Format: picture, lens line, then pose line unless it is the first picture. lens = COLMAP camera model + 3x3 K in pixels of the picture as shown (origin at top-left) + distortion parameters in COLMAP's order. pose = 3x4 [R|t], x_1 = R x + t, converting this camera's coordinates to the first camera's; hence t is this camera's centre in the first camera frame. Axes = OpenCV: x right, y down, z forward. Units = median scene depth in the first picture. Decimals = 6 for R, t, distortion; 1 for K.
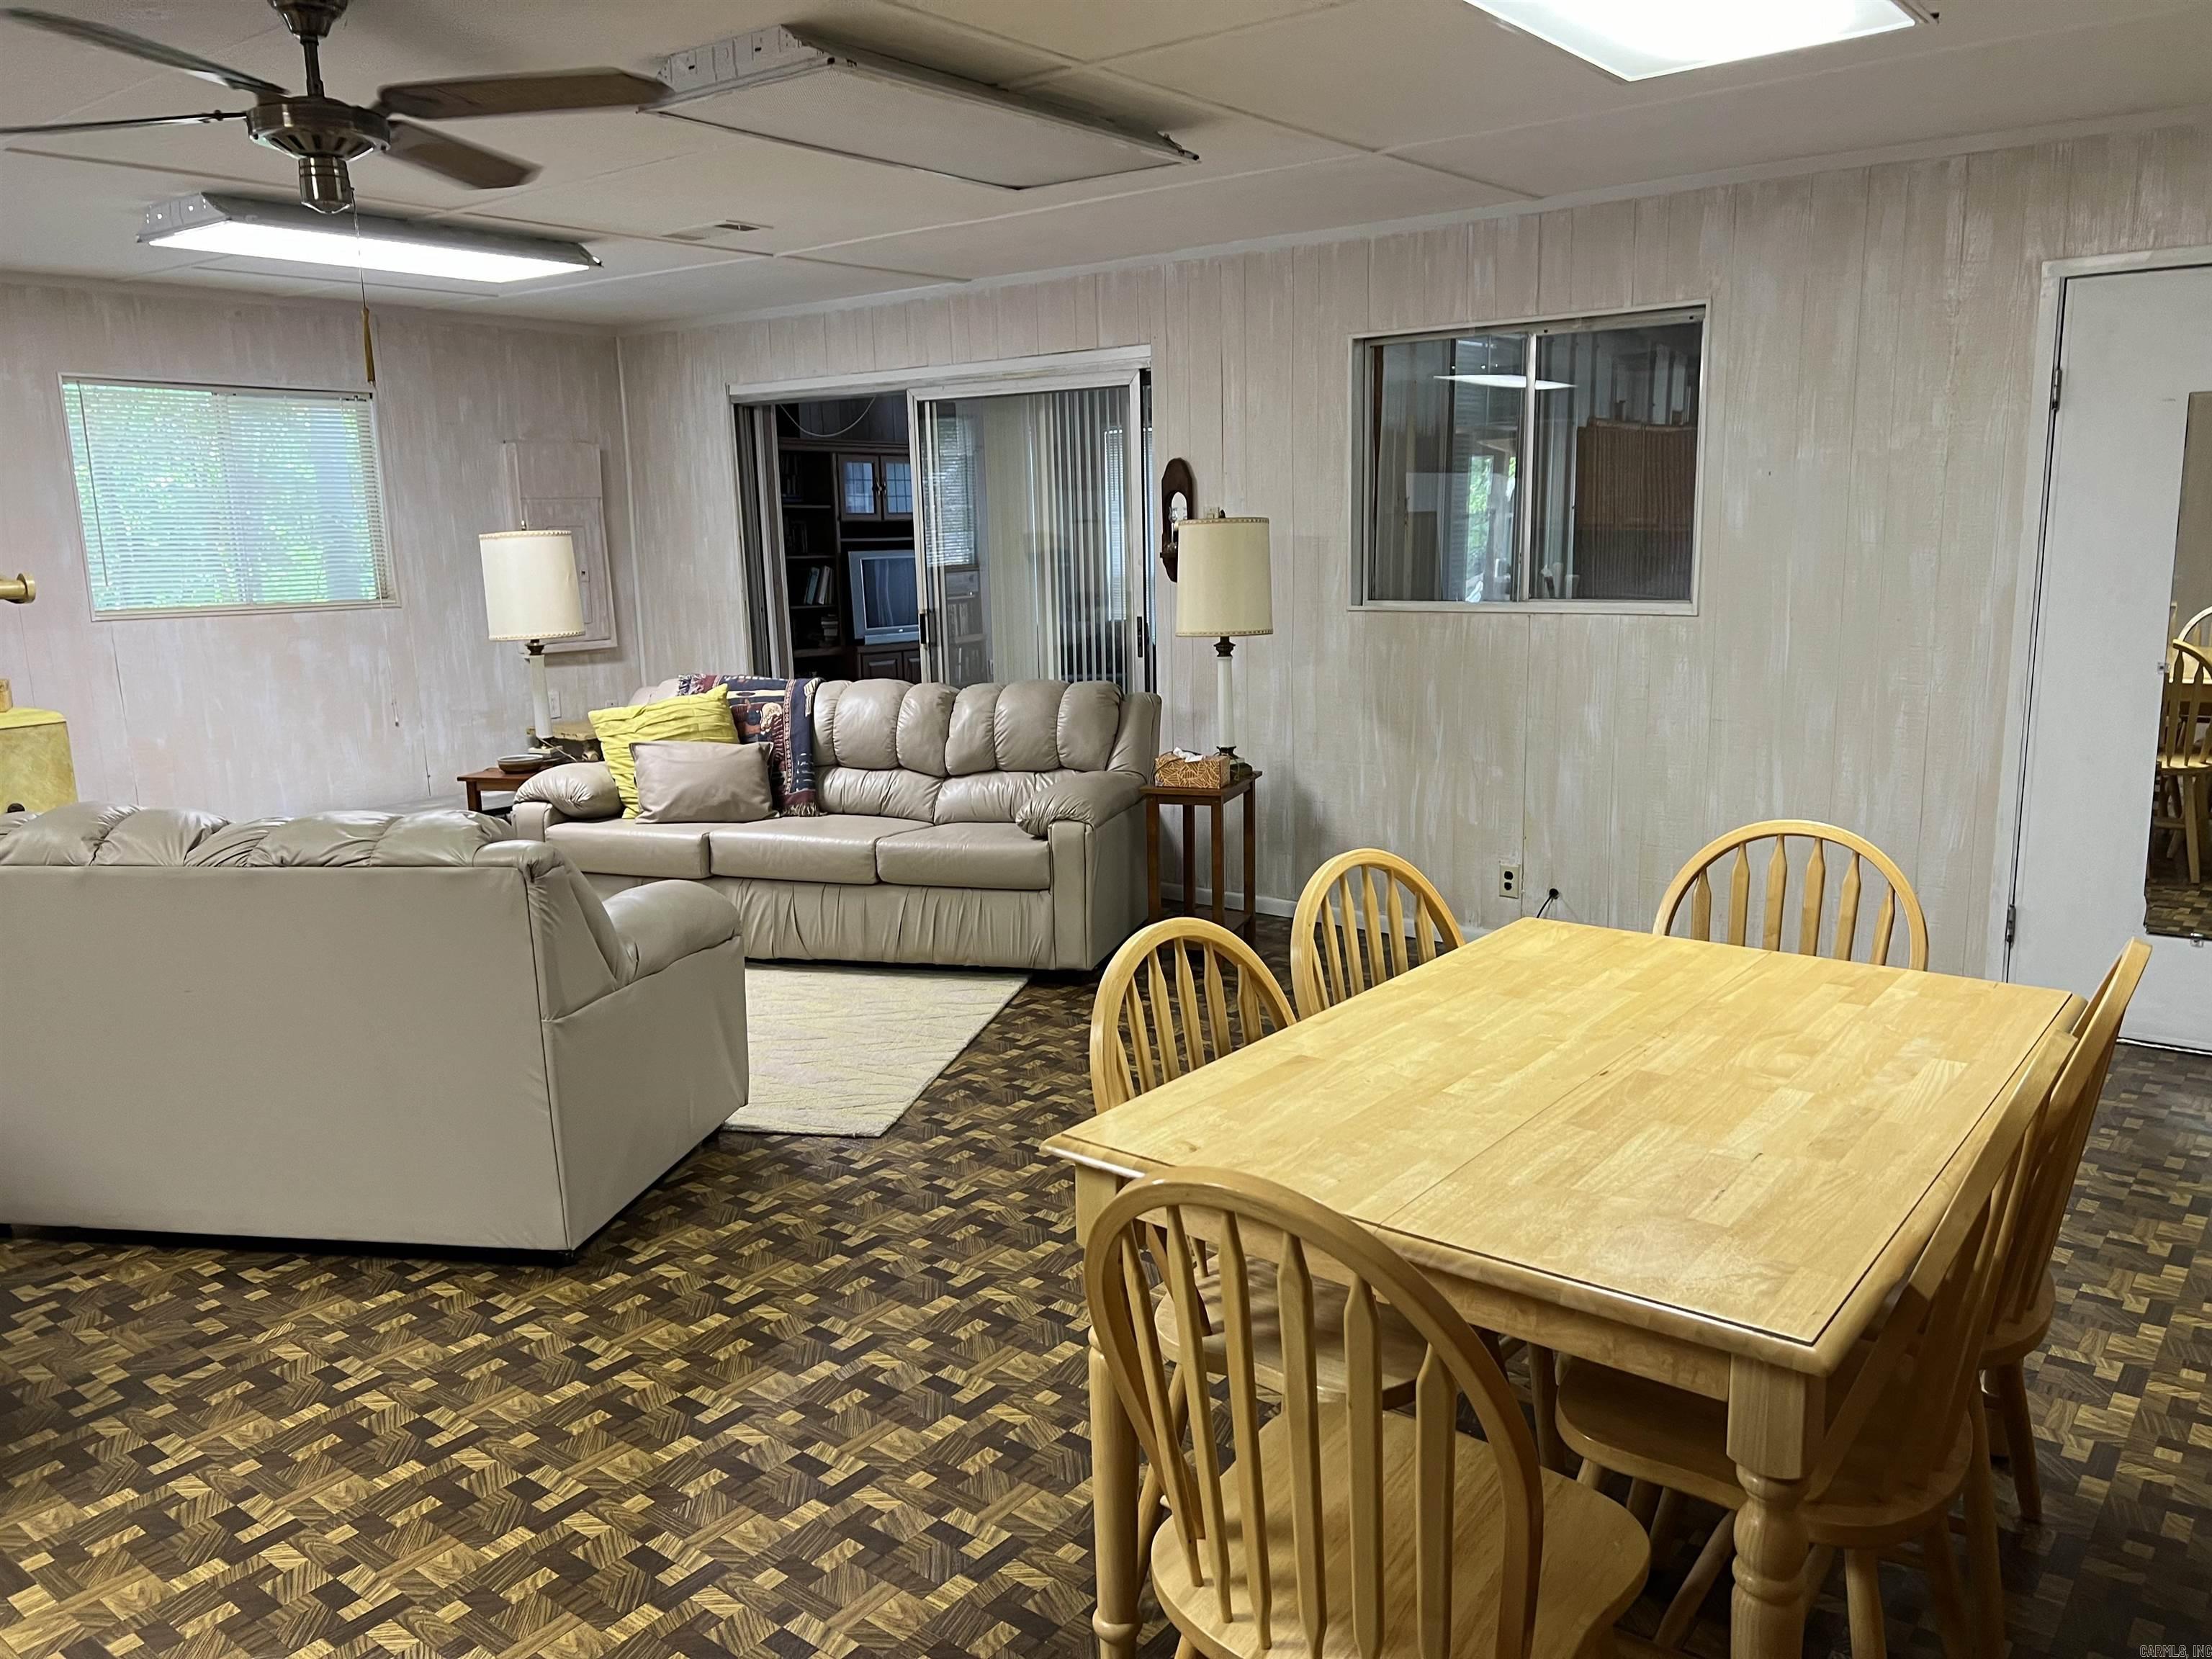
lens RADIAL K [[1656.5, 0, 1122.2], [0, 1656.5, 835.1], [0, 0, 1]] dist [0.043194, -0.061207]
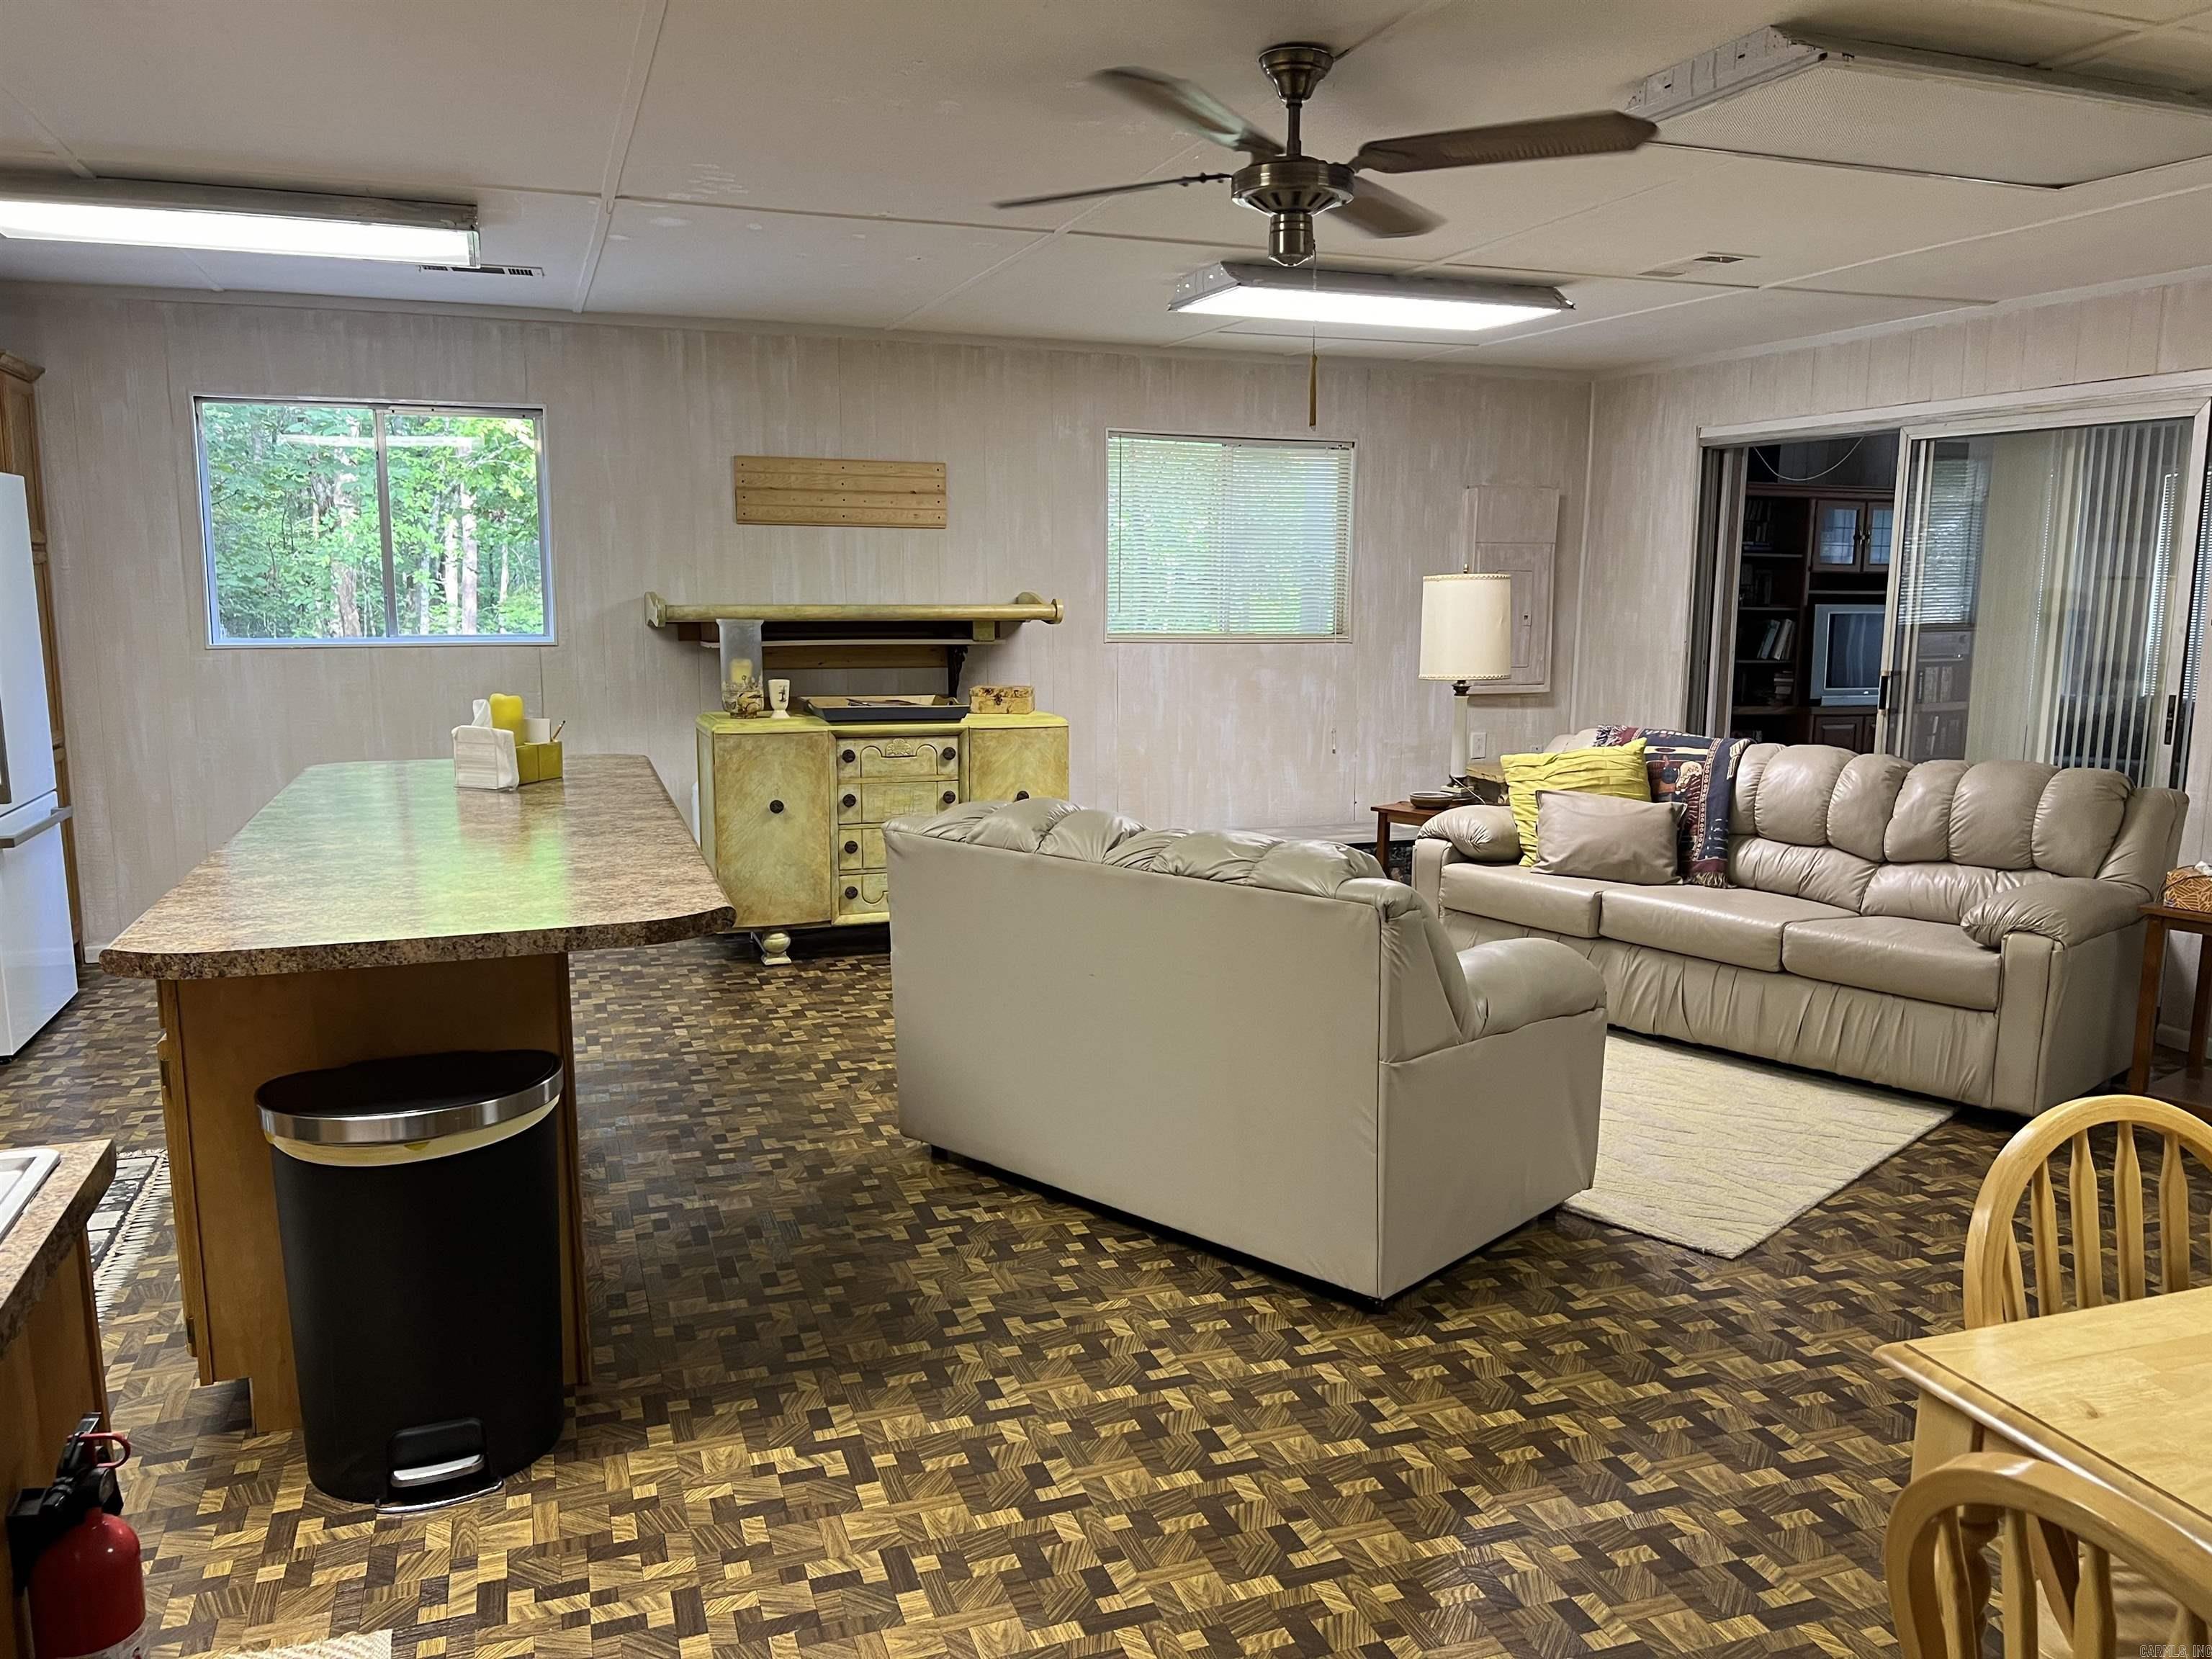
lens RADIAL K [[1656.5, 0, 1111.1], [0, 1656.5, 837.3], [0, 0, 1]] dist [0.043194, -0.061207]
pose [[0.844037, 0.111938, -0.524473, 0.016584], [-0.125563, 0.992039, 0.009661, -0.009403], [0.521379, 0.057700, 0.851372, 0.057928]]
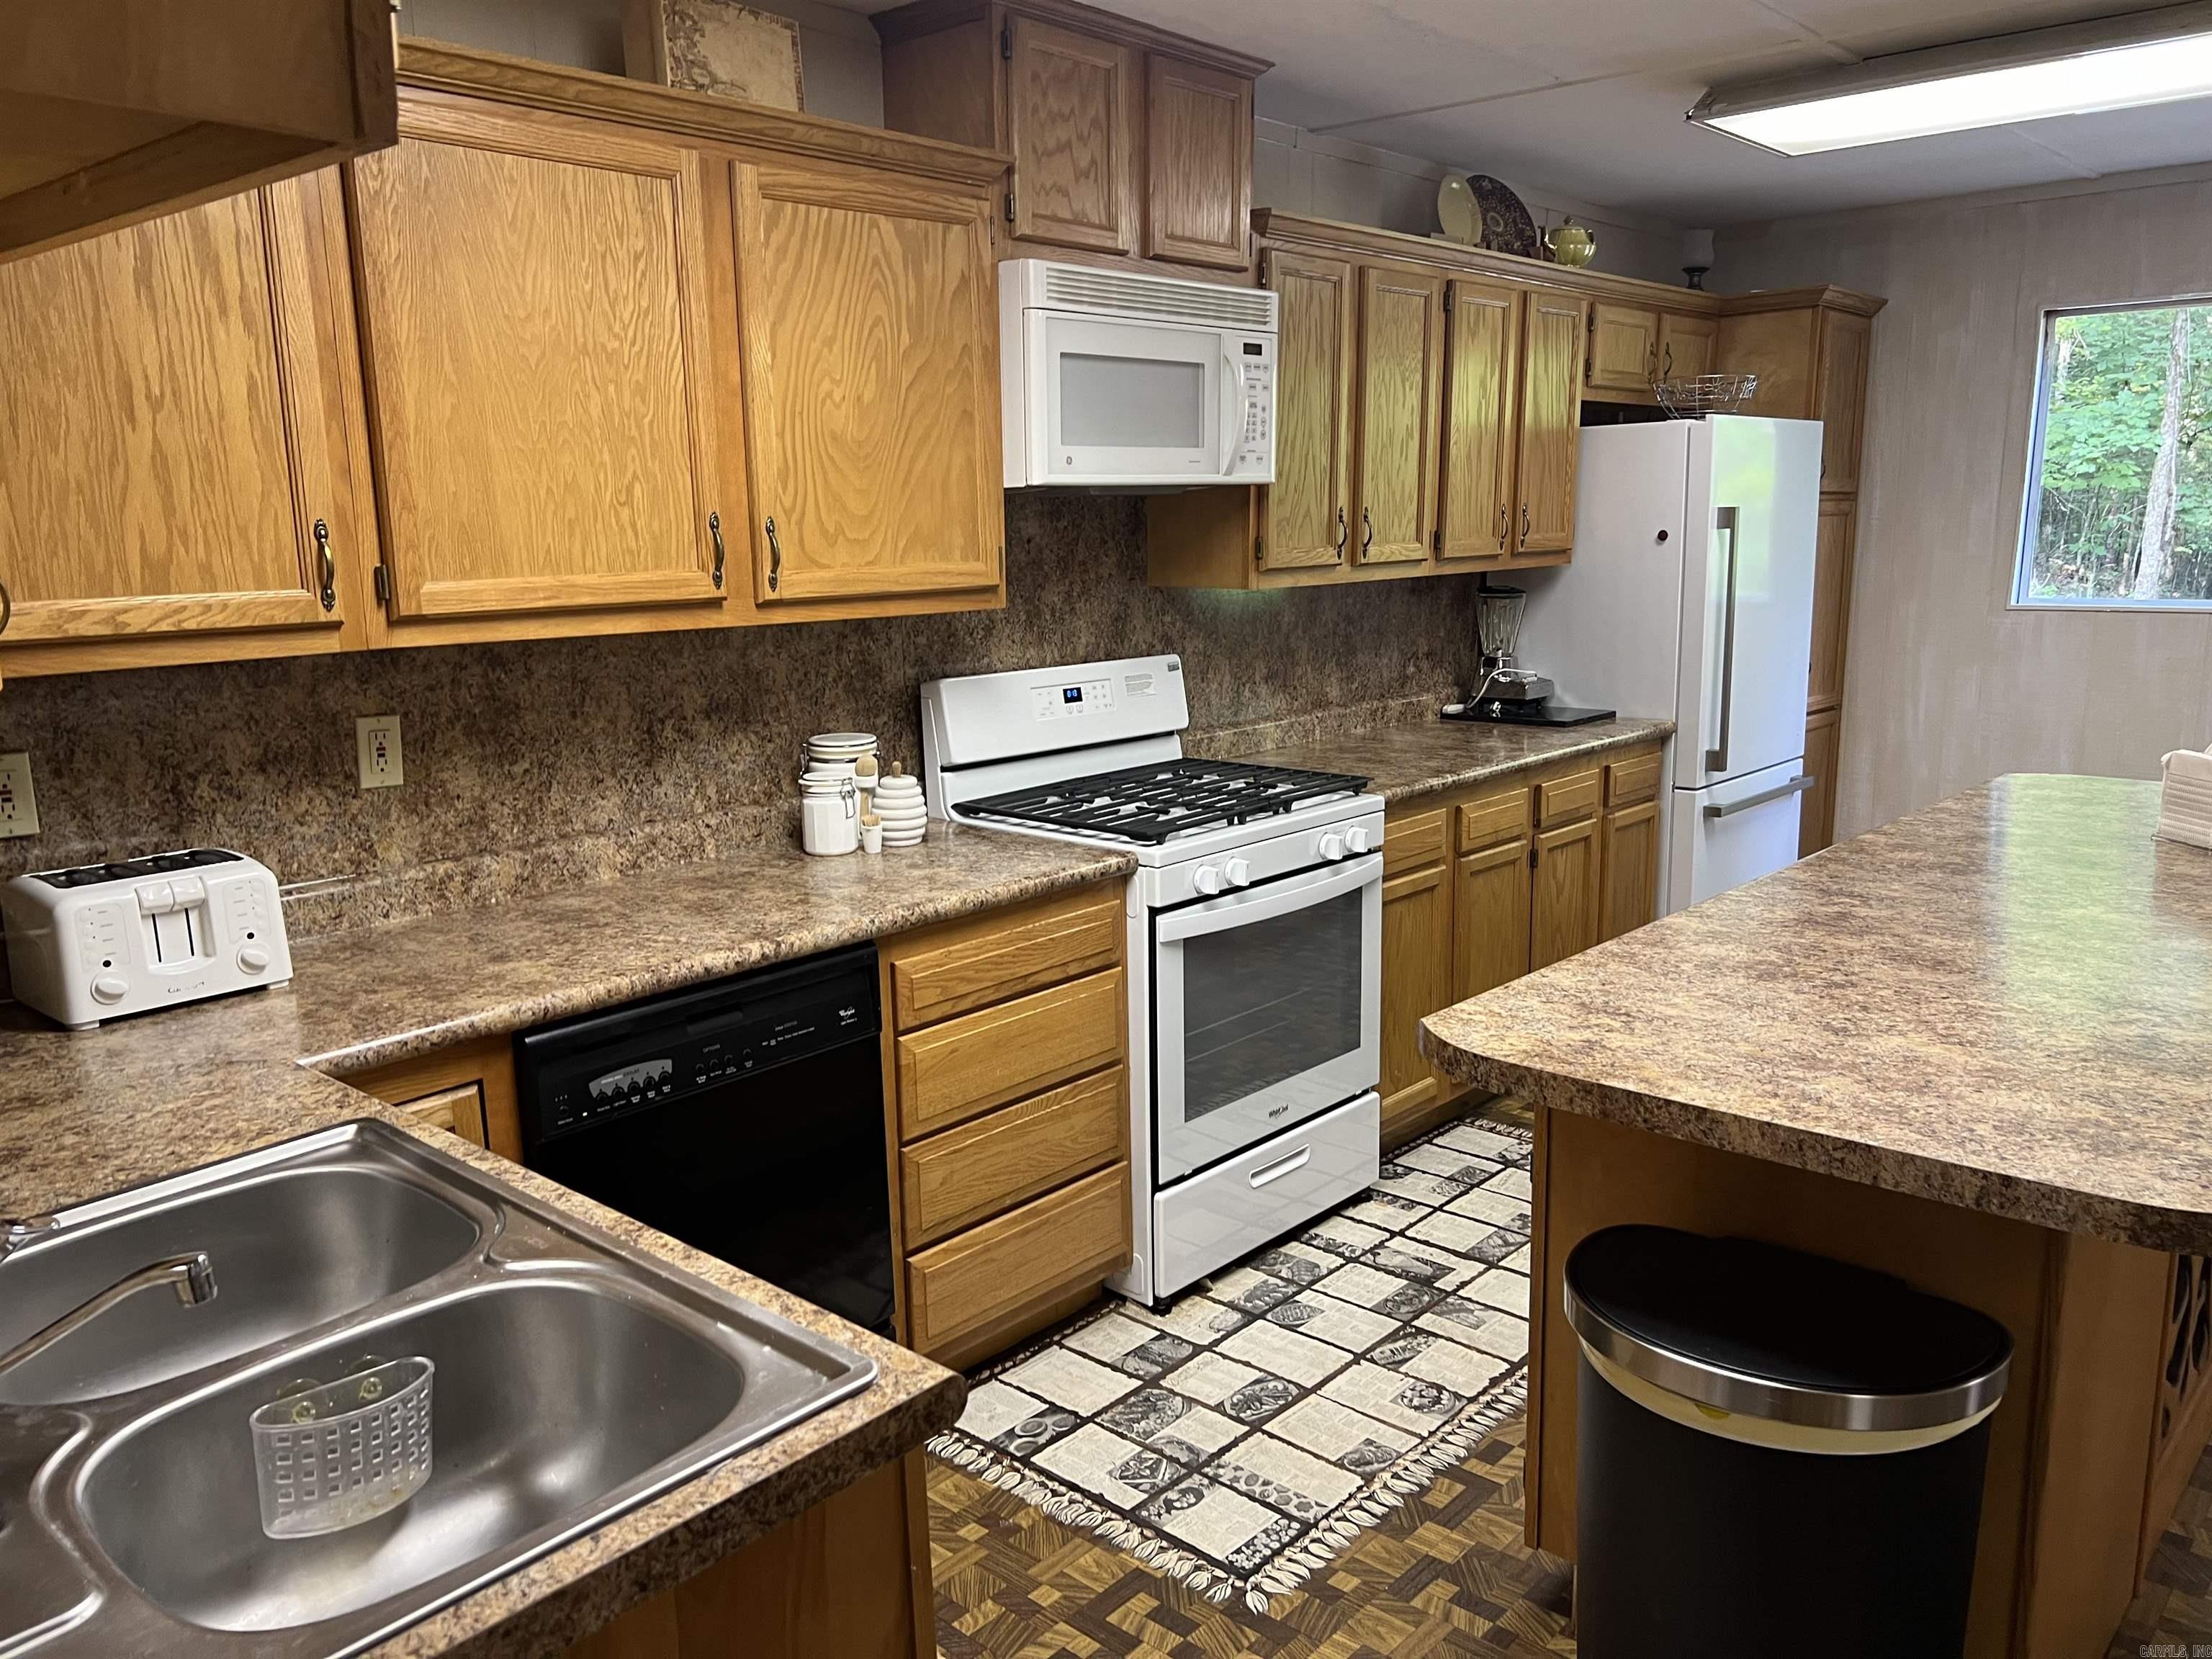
lens RADIAL K [[1656.5, 0, 1100.6], [0, 1656.5, 836.4], [0, 0, 1]] dist [0.043194, -0.061207]
pose [[-0.077378, 0.211307, -0.974352, -0.141252], [-0.168879, 0.960382, 0.221689, -0.065018], [0.982595, 0.181701, -0.038627, 0.317275]]
